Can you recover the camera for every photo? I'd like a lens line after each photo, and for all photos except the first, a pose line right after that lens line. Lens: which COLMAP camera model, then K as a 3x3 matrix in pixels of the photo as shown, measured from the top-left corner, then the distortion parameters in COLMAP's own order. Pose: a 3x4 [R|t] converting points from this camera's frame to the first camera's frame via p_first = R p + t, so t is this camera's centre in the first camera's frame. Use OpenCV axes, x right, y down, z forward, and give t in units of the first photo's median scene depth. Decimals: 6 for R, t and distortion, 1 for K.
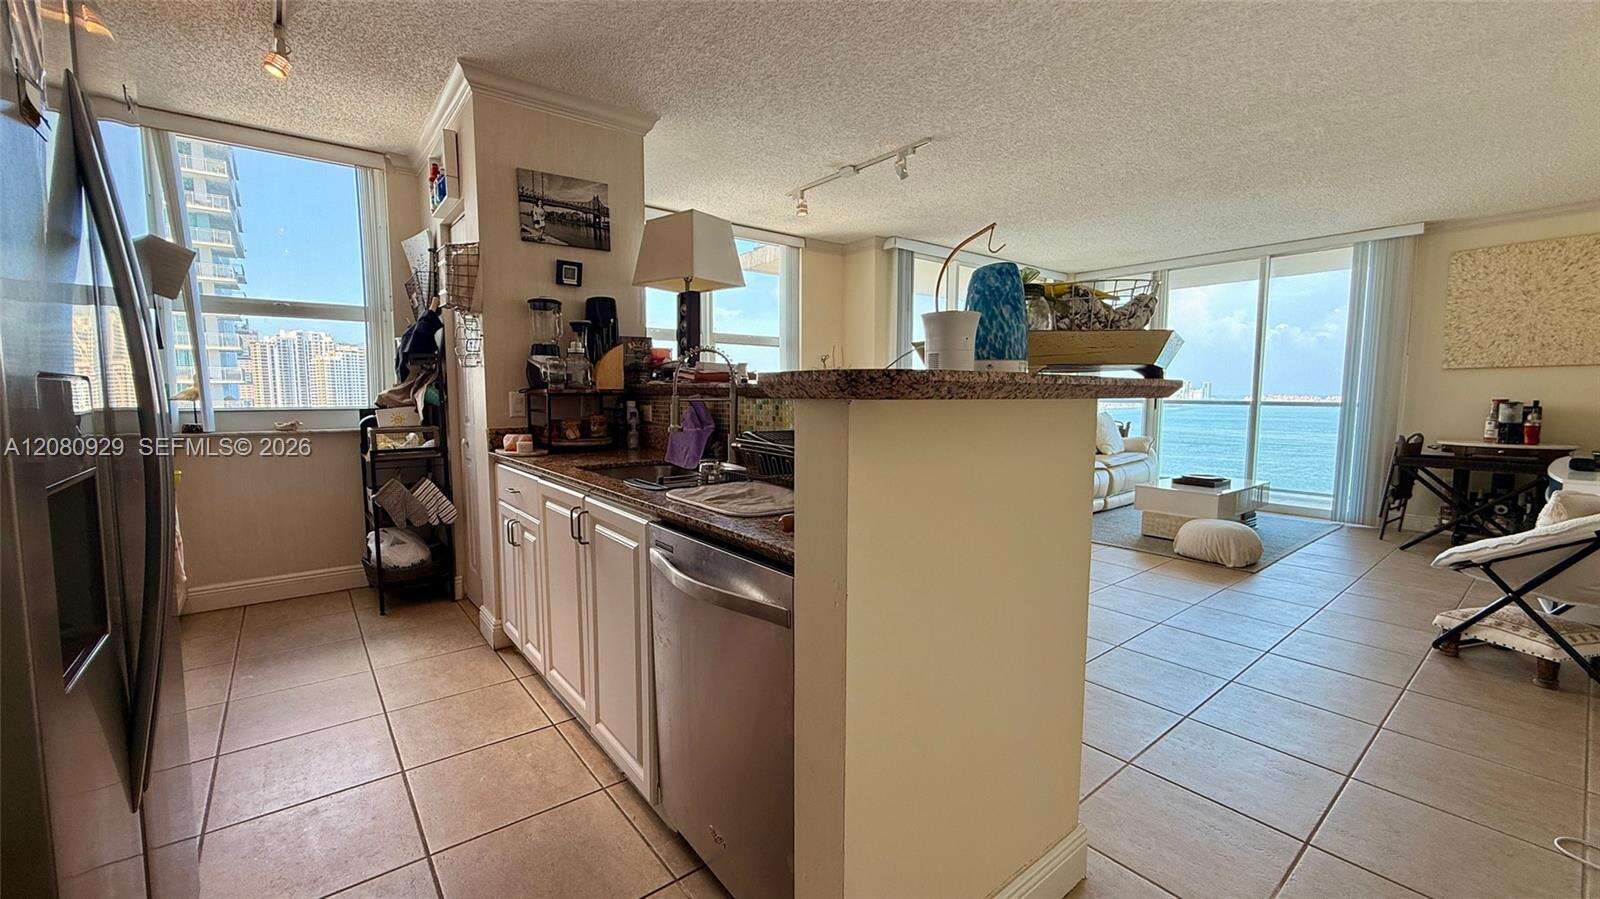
lens RADIAL K [[638.3, 0, 795.7], [0, 638.3, 451.7], [0, 0, 1]] dist [-0.000830, -0.000144]
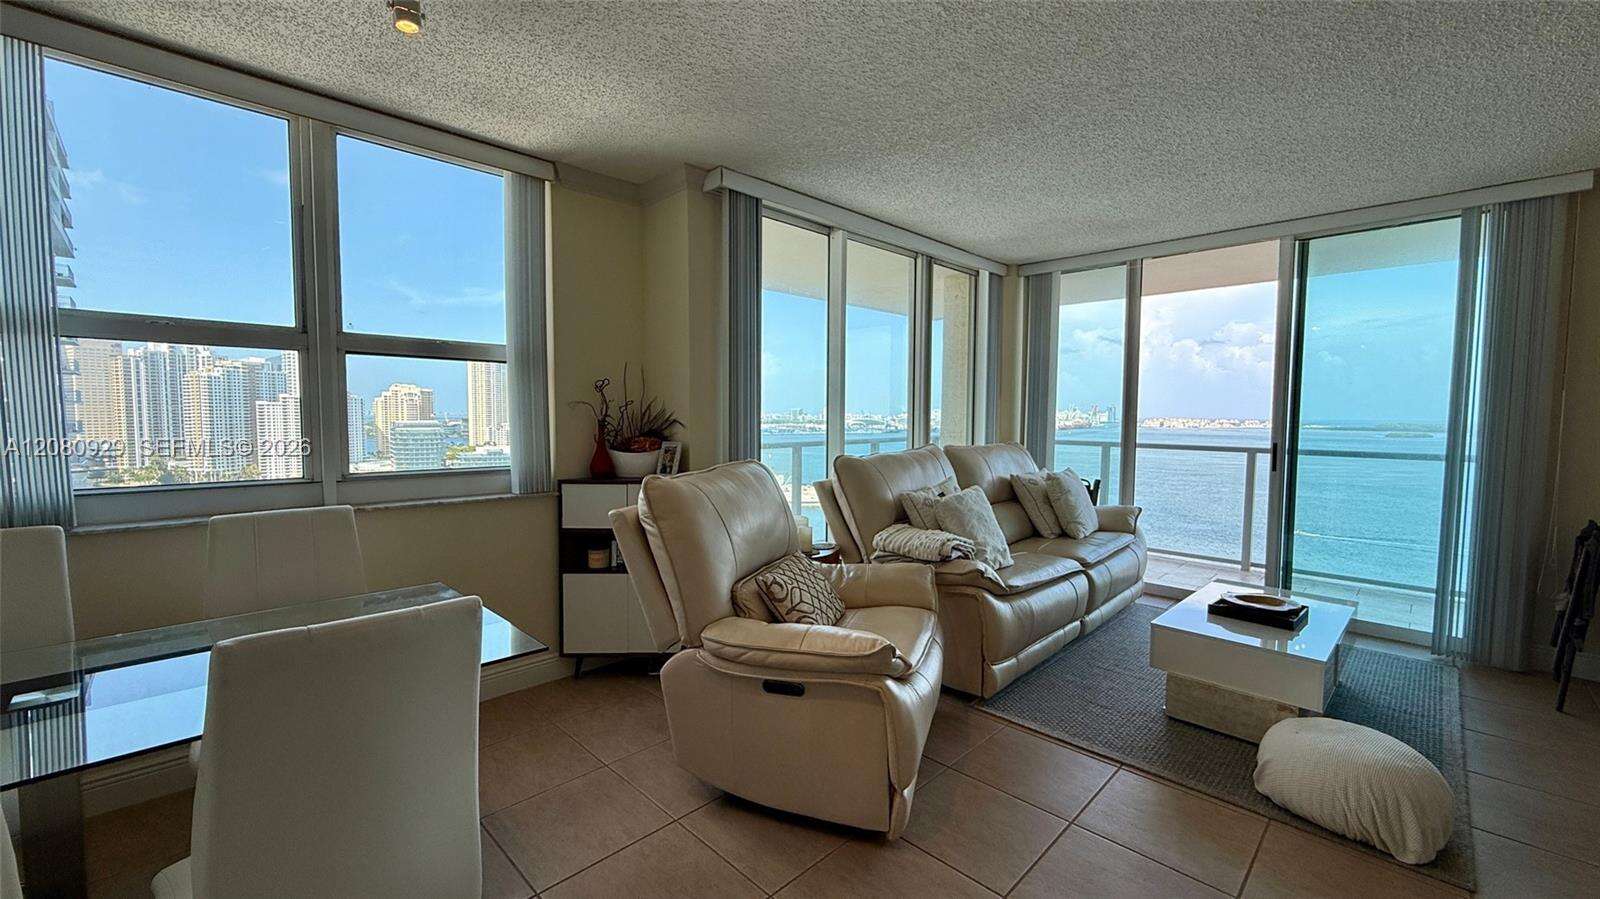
lens RADIAL K [[635.8, 0, 796.1], [0, 635.8, 451.6], [0, 0, 1]] dist [-0.000462, -0.000161]
pose [[0.993102, -0.004643, 0.117162, 0.252090], [0.008291, 0.999495, -0.030665, -0.124137], [-0.116961, 0.031425, 0.992639, 0.749506]]
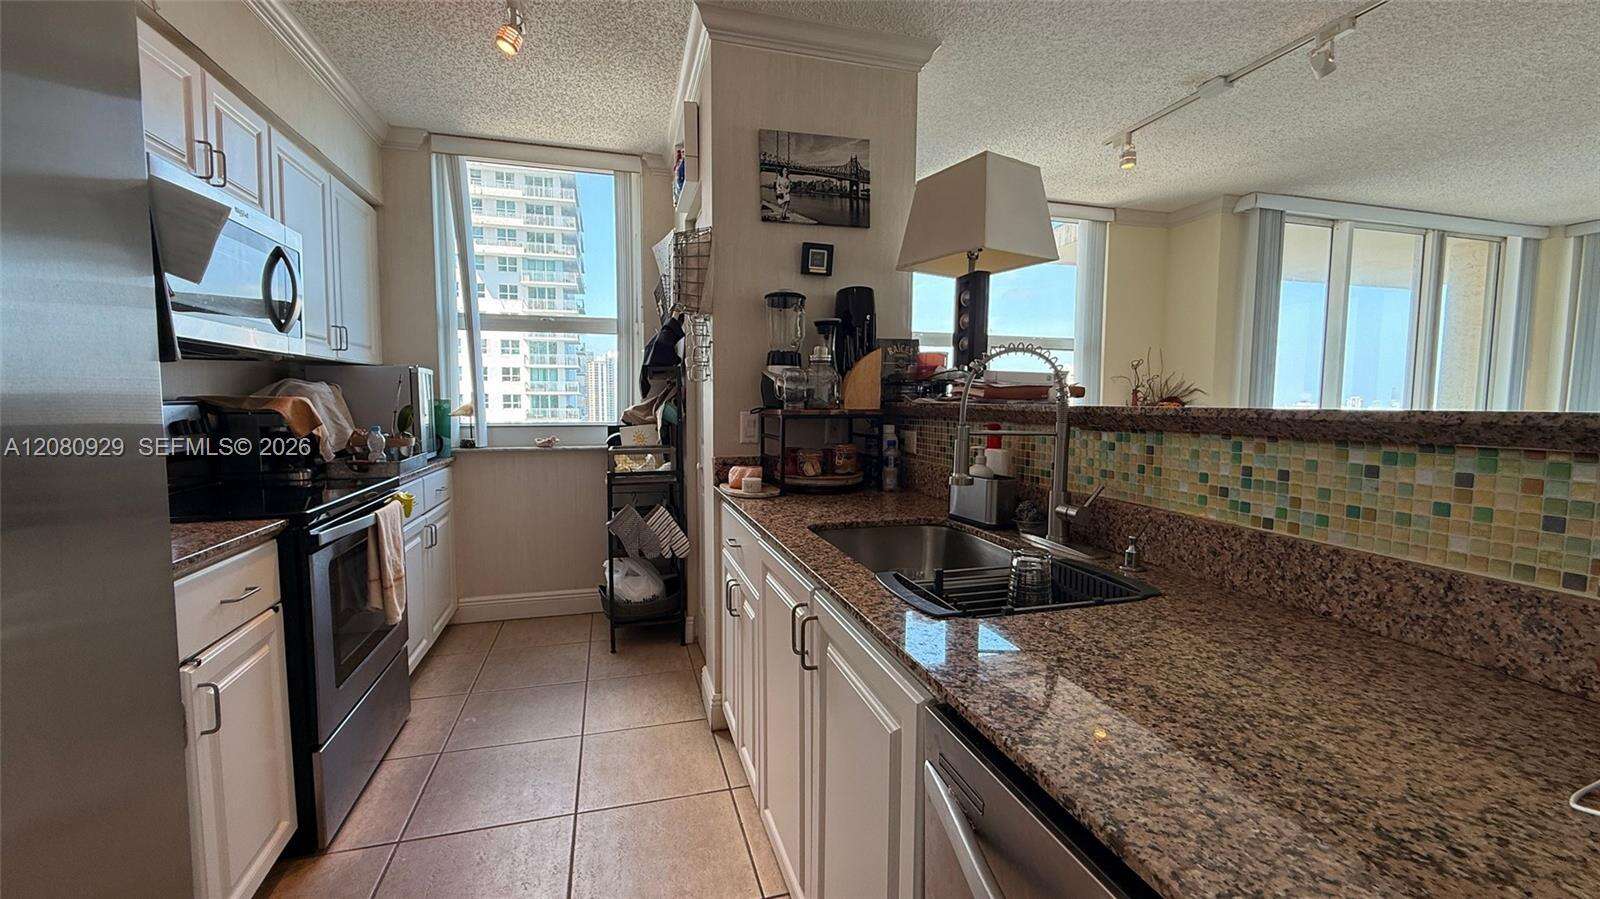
lens RADIAL K [[640.4, 0, 797.2], [0, 640.4, 452.0], [0, 0, 1]] dist [-0.000596, 0.000042]
pose [[0.925792, 0.032204, -0.376659, -0.066688], [-0.038219, 0.999233, -0.008506, -0.032963], [0.376096, 0.022270, 0.926313, 0.239451]]
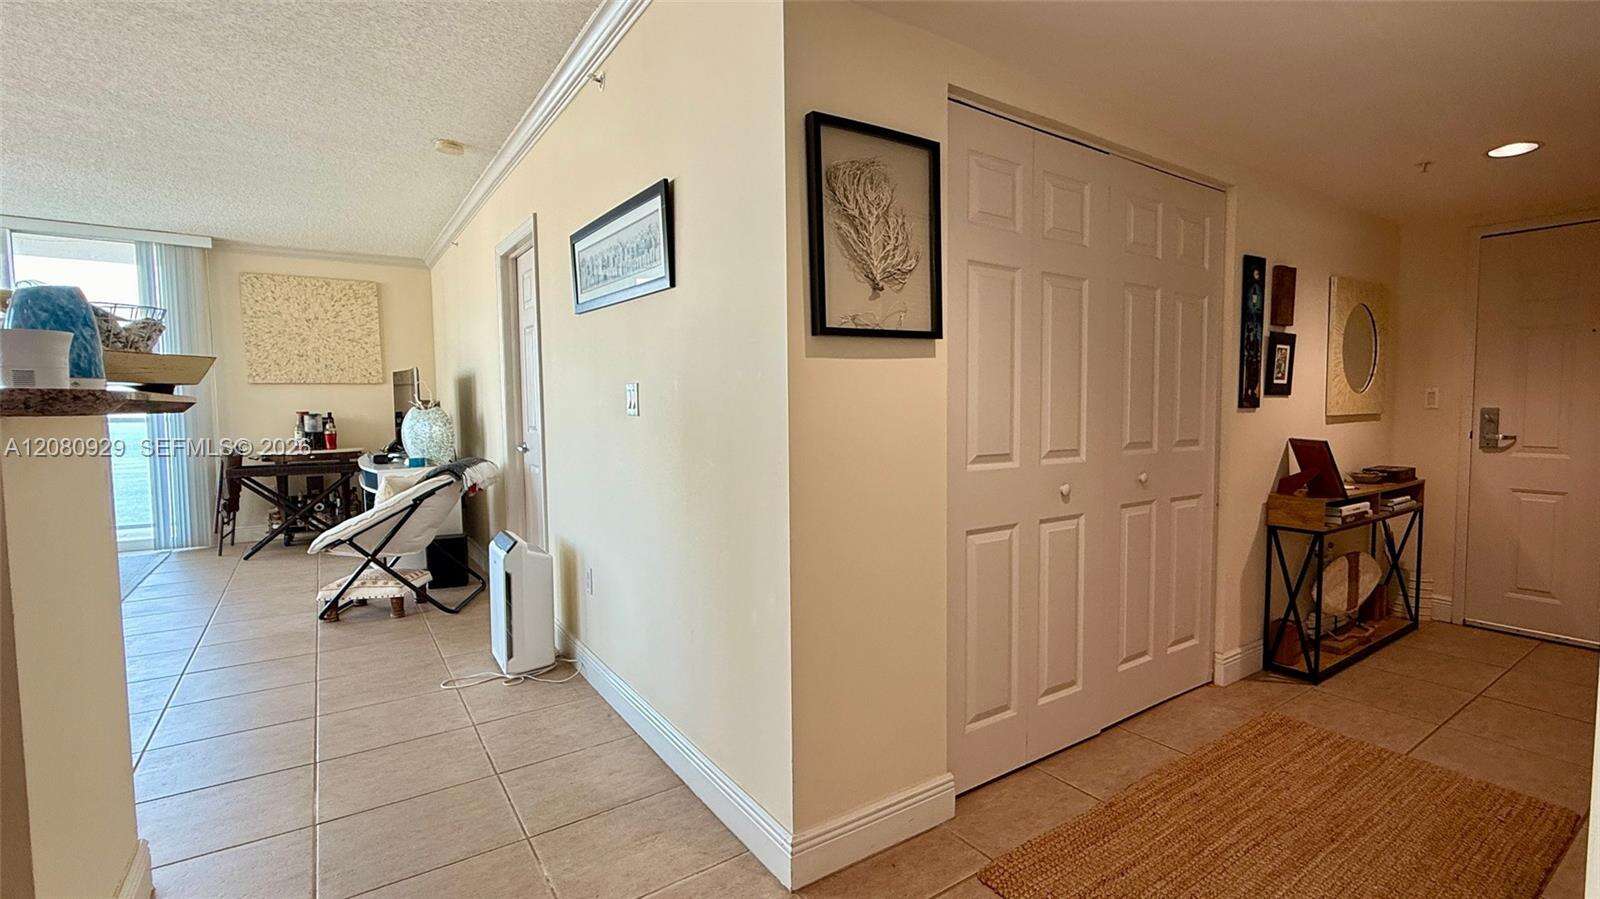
lens RADIAL K [[744.0, 0, 916.2], [0, 744.0, 452.8], [0, 0, 1]] dist [-0.000727, -0.000172]
pose [[-0.000809, -0.066515, 0.997785, -0.313556], [0.095244, 0.993244, 0.066290, 0.009715], [-0.995454, 0.095087, 0.005531, -0.125013]]
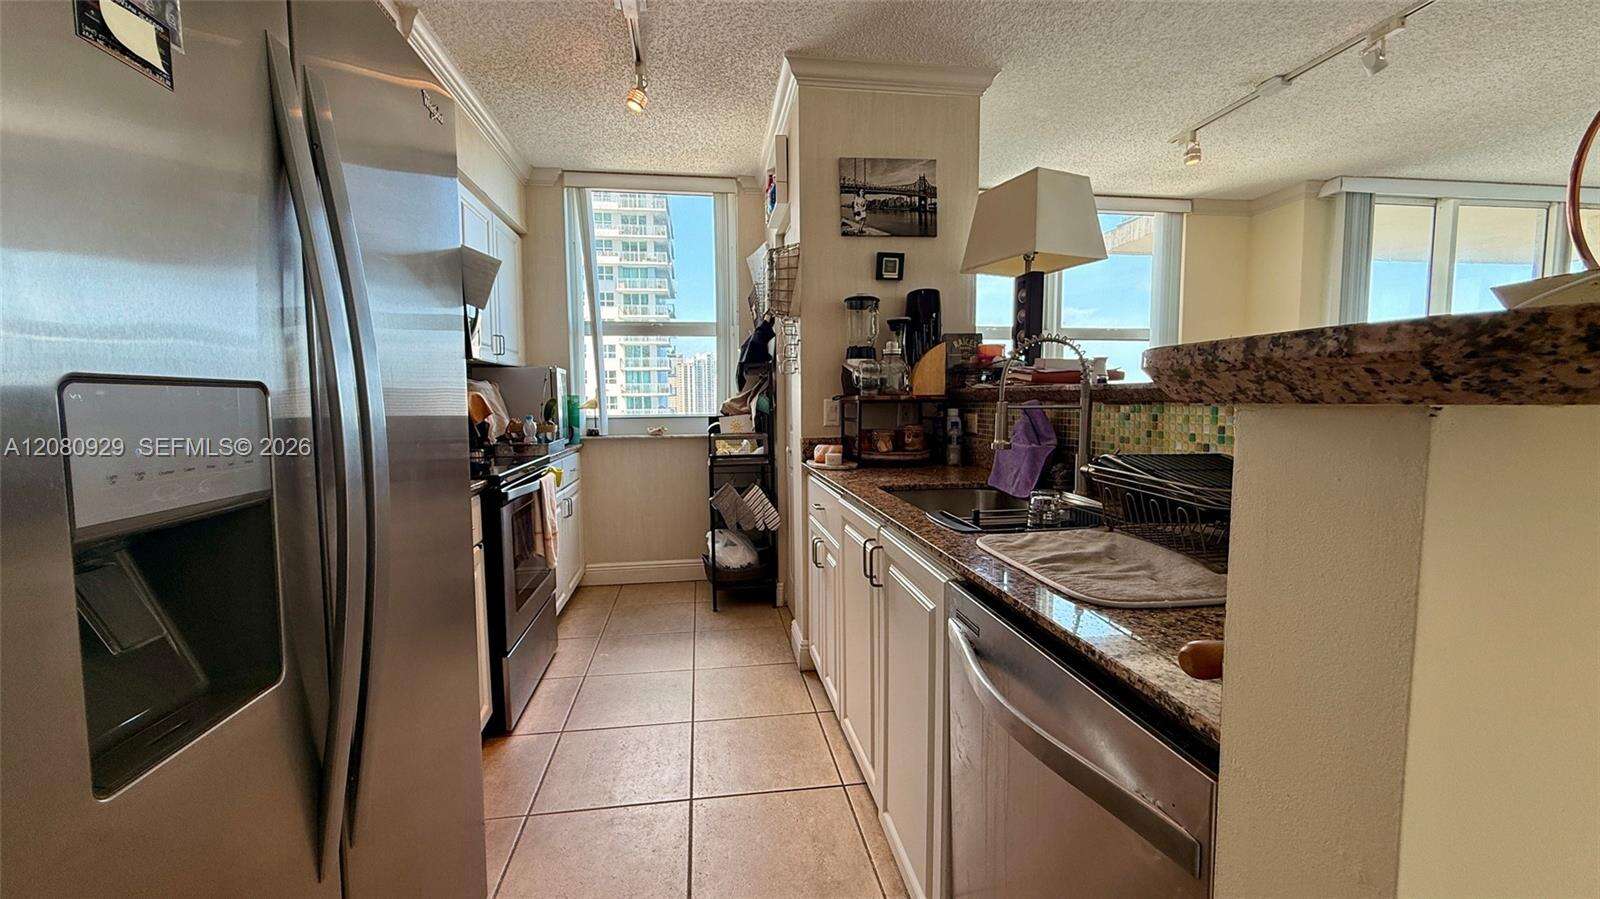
lens RADIAL K [[638.3, 0, 795.7], [0, 638.3, 451.7], [0, 0, 1]] dist [-0.000830, -0.000144]
pose [[0.867351, 0.031096, -0.496725, -0.014518], [-0.036689, 0.999326, -0.001504, -0.011562], [0.496343, 0.019529, 0.867907, 0.141179]]
